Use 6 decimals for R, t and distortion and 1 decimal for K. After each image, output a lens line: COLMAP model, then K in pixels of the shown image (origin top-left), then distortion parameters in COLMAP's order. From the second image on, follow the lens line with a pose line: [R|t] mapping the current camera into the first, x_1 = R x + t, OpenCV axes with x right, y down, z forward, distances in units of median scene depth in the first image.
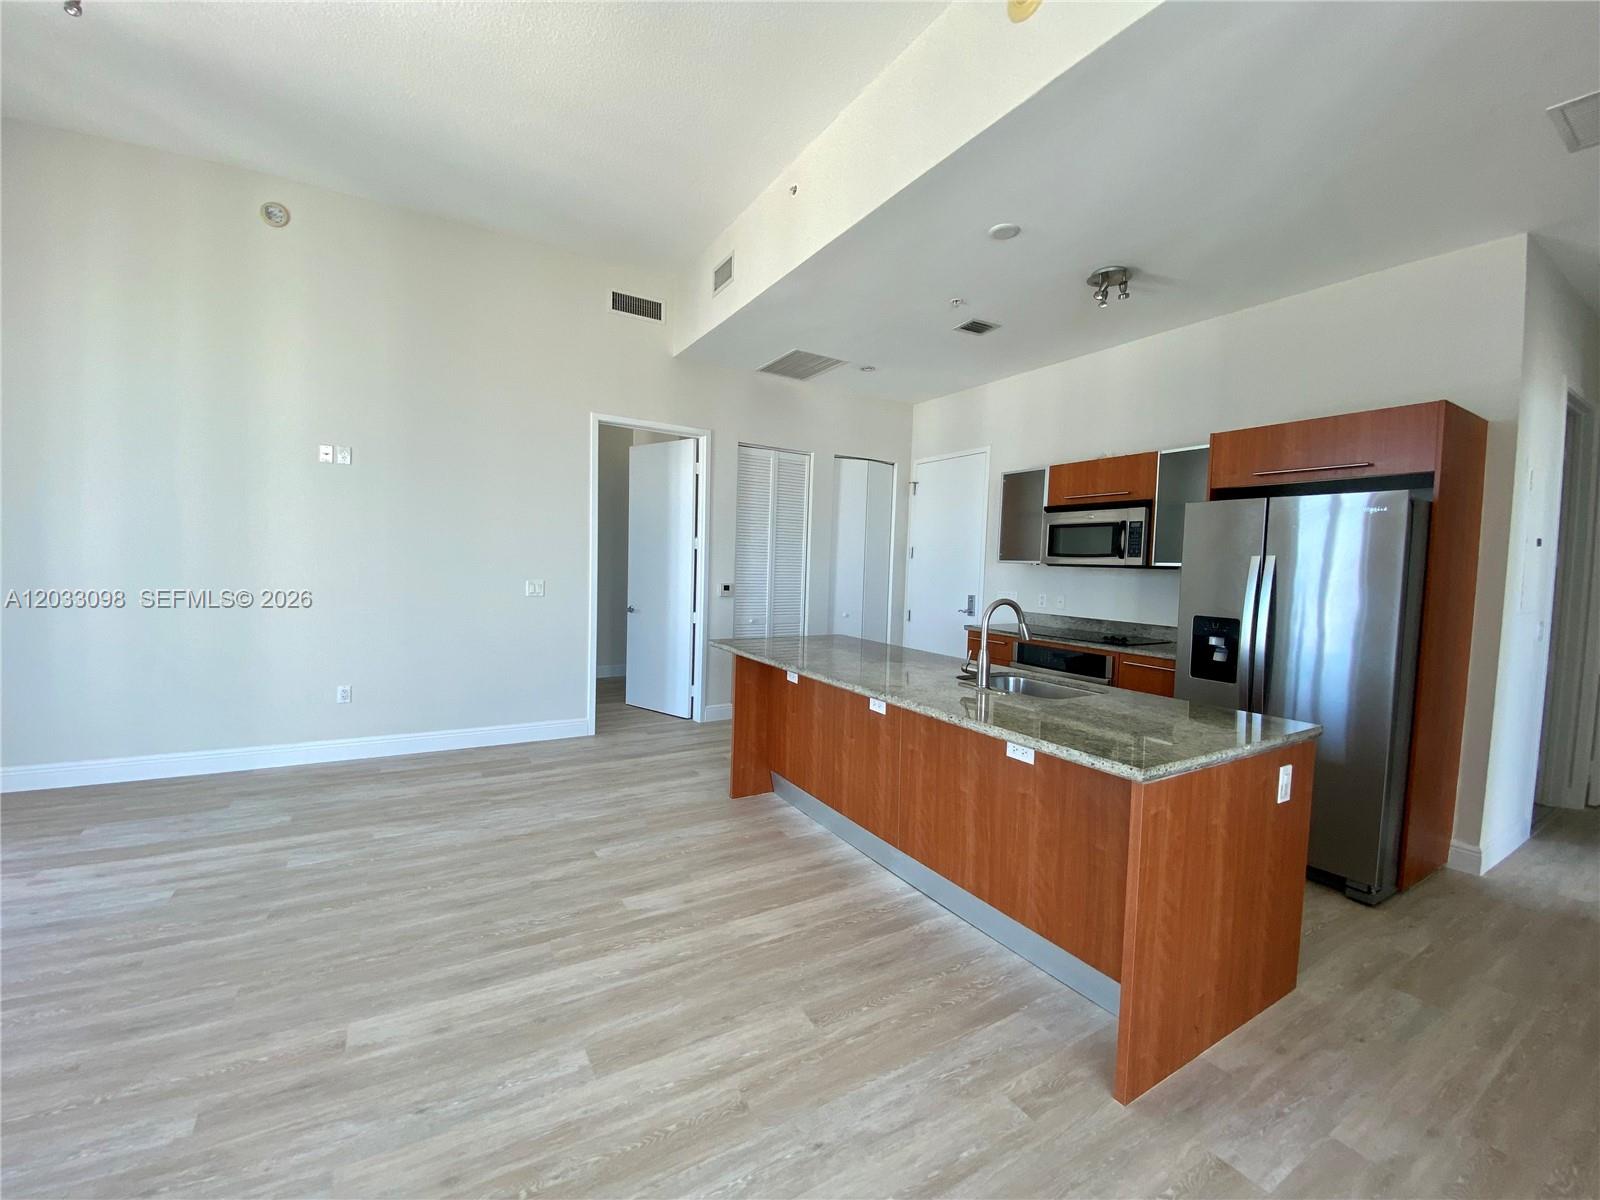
lens RADIAL K [[653.1, 0, 792.2], [0, 653.1, 598.5], [0, 0, 1]] dist [0.035252, -0.026359]
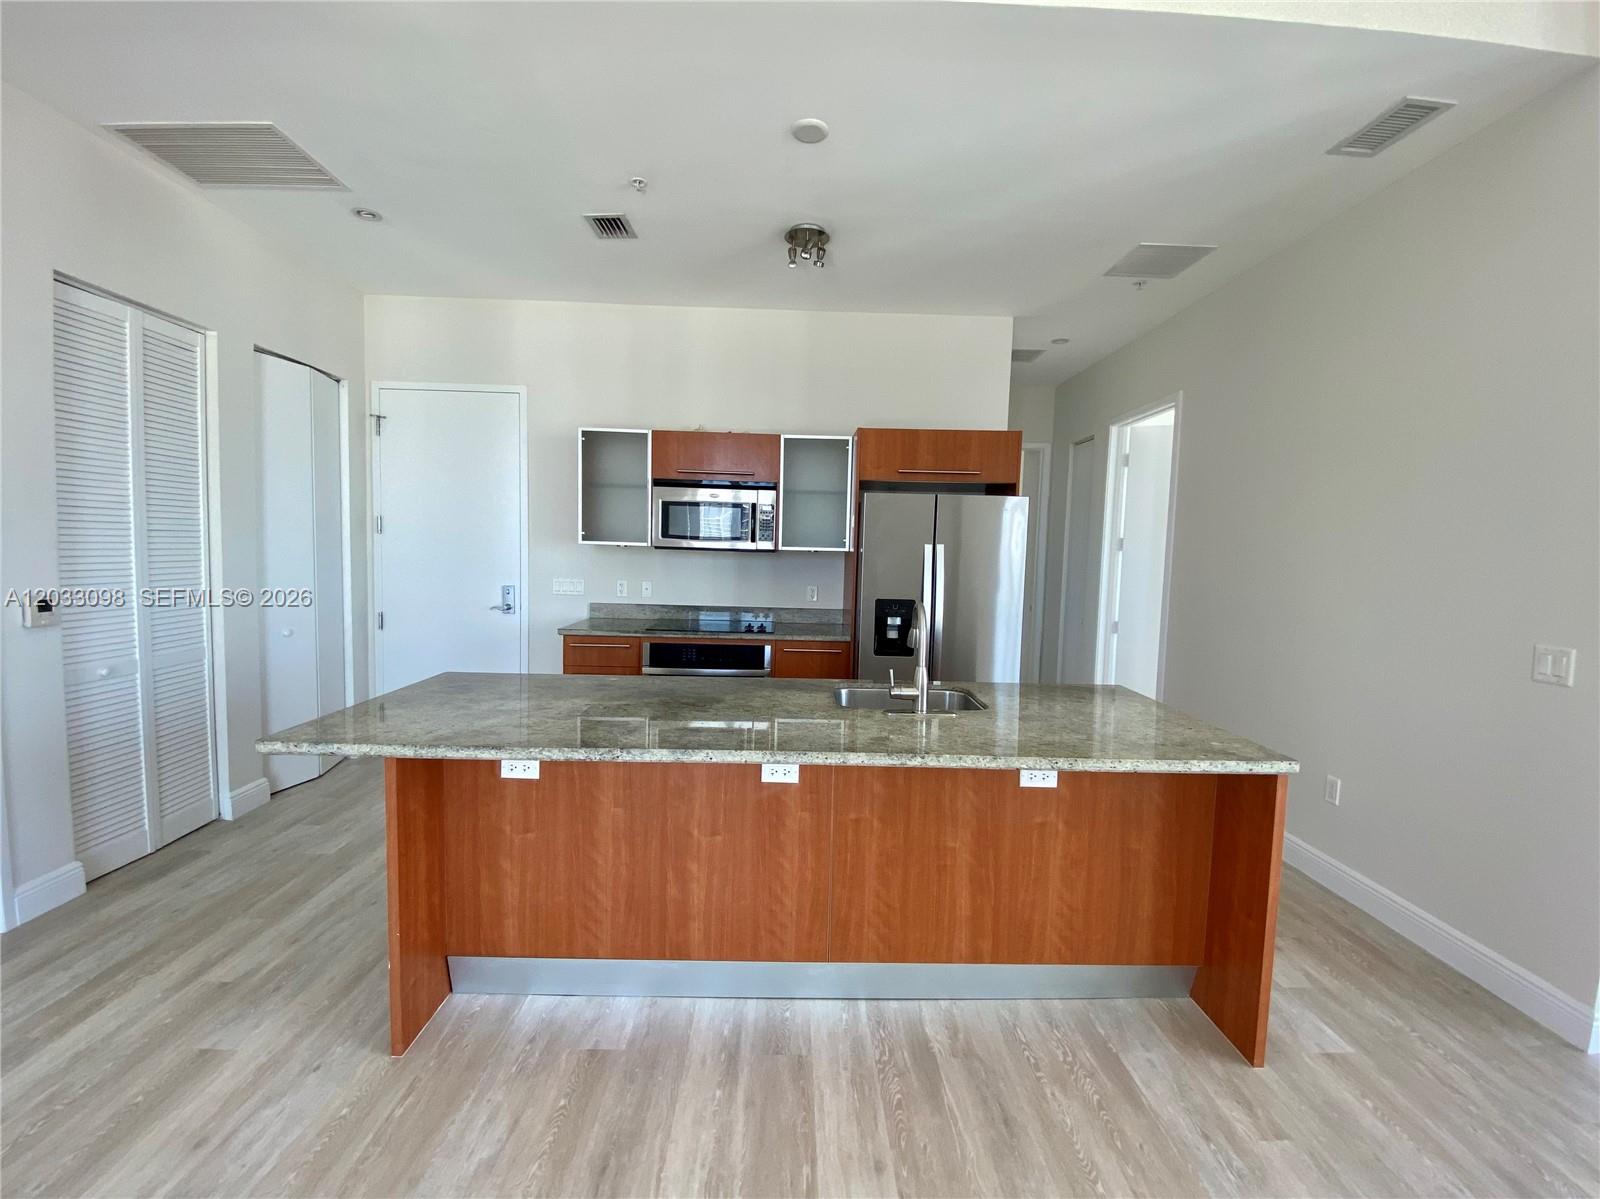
lens RADIAL K [[673.8, 0, 800.0], [0, 673.8, 599.5], [0, 0, 1]] dist [0.035539, -0.029884]
pose [[0.487055, -0.082005, 0.869513, -0.408116], [0.035658, 0.996619, 0.074018, -0.059489], [-0.872643, -0.005046, 0.488333, 0.582639]]
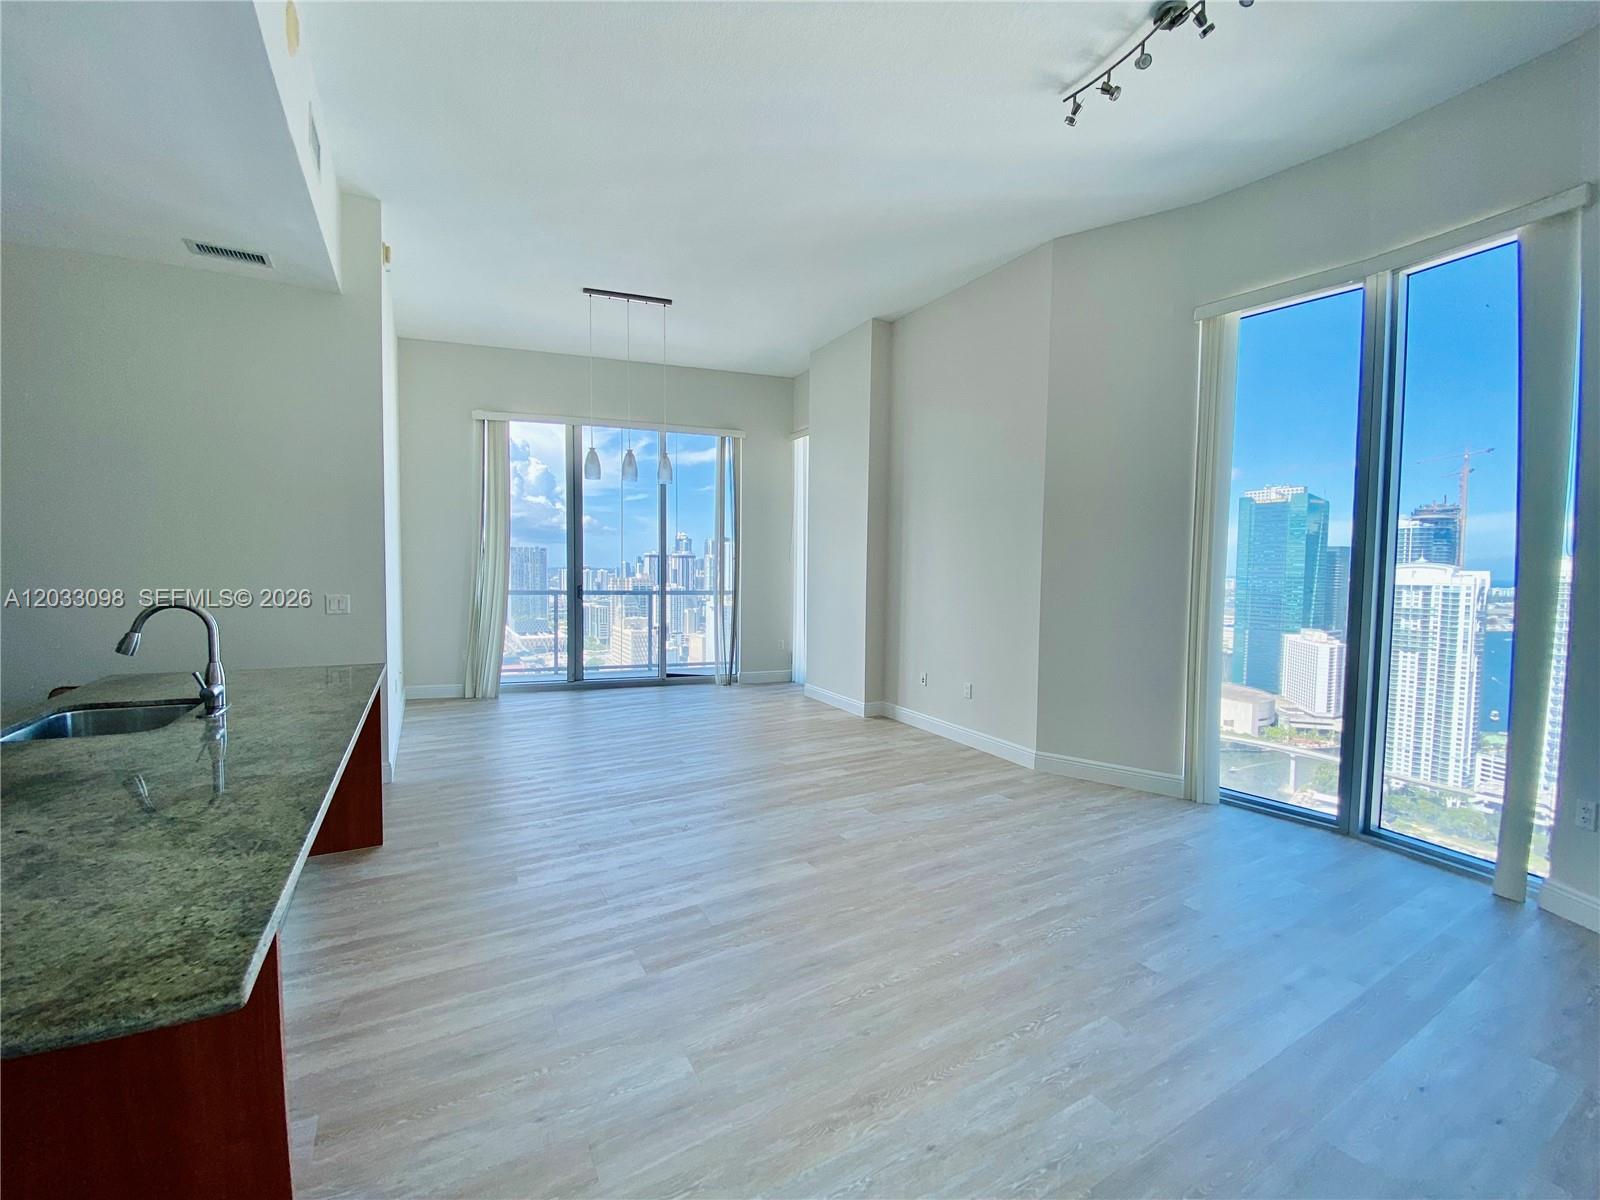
lens RADIAL K [[653.1, 0, 792.2], [0, 653.1, 598.5], [0, 0, 1]] dist [0.035252, -0.026359]
pose [[-0.998695, -0.045379, 0.023426, -0.362016], [-0.042875, 0.994248, 0.098143, -0.089375], [-0.027745, 0.097011, -0.994897, 1.458834]]
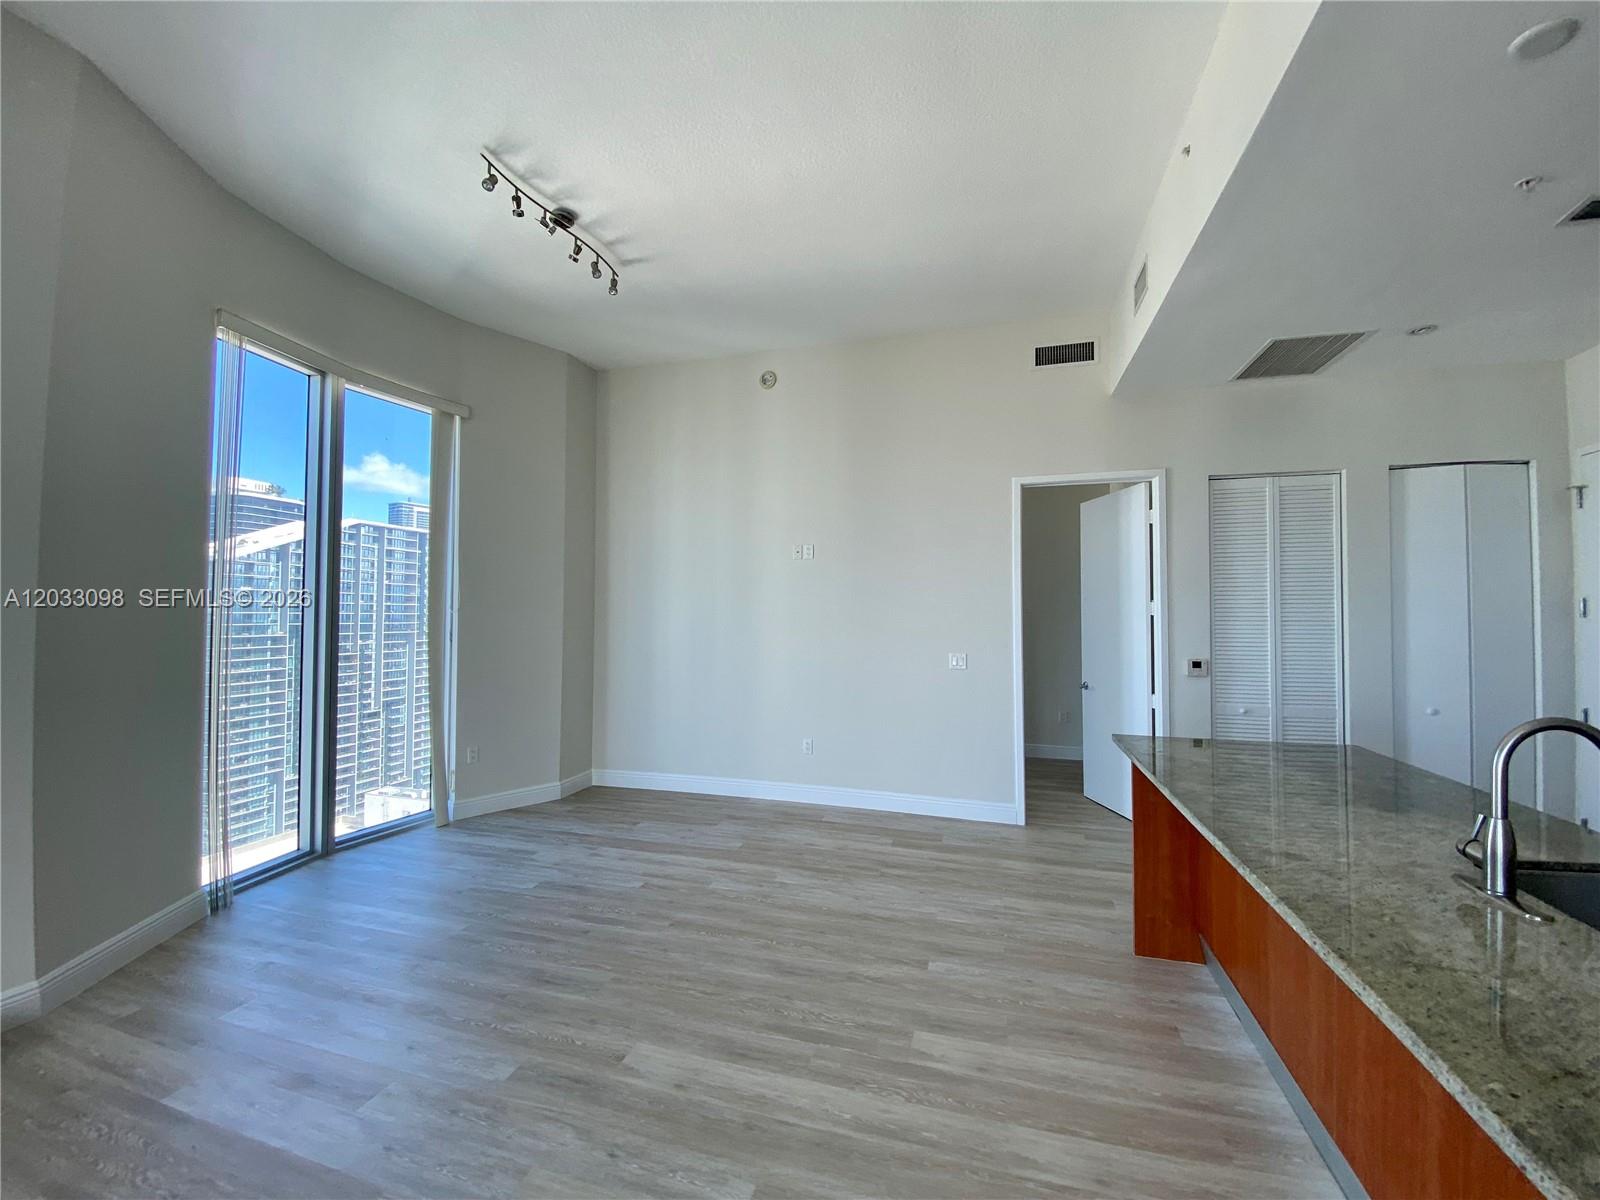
lens RADIAL K [[653.1, 0, 792.2], [0, 653.1, 598.5], [0, 0, 1]] dist [0.035252, -0.026359]
pose [[0.680732, -0.047992, -0.730958, 0.245480], [-0.019794, 0.996282, -0.083847, -0.032175], [0.732265, 0.071546, 0.677251, 0.200245]]
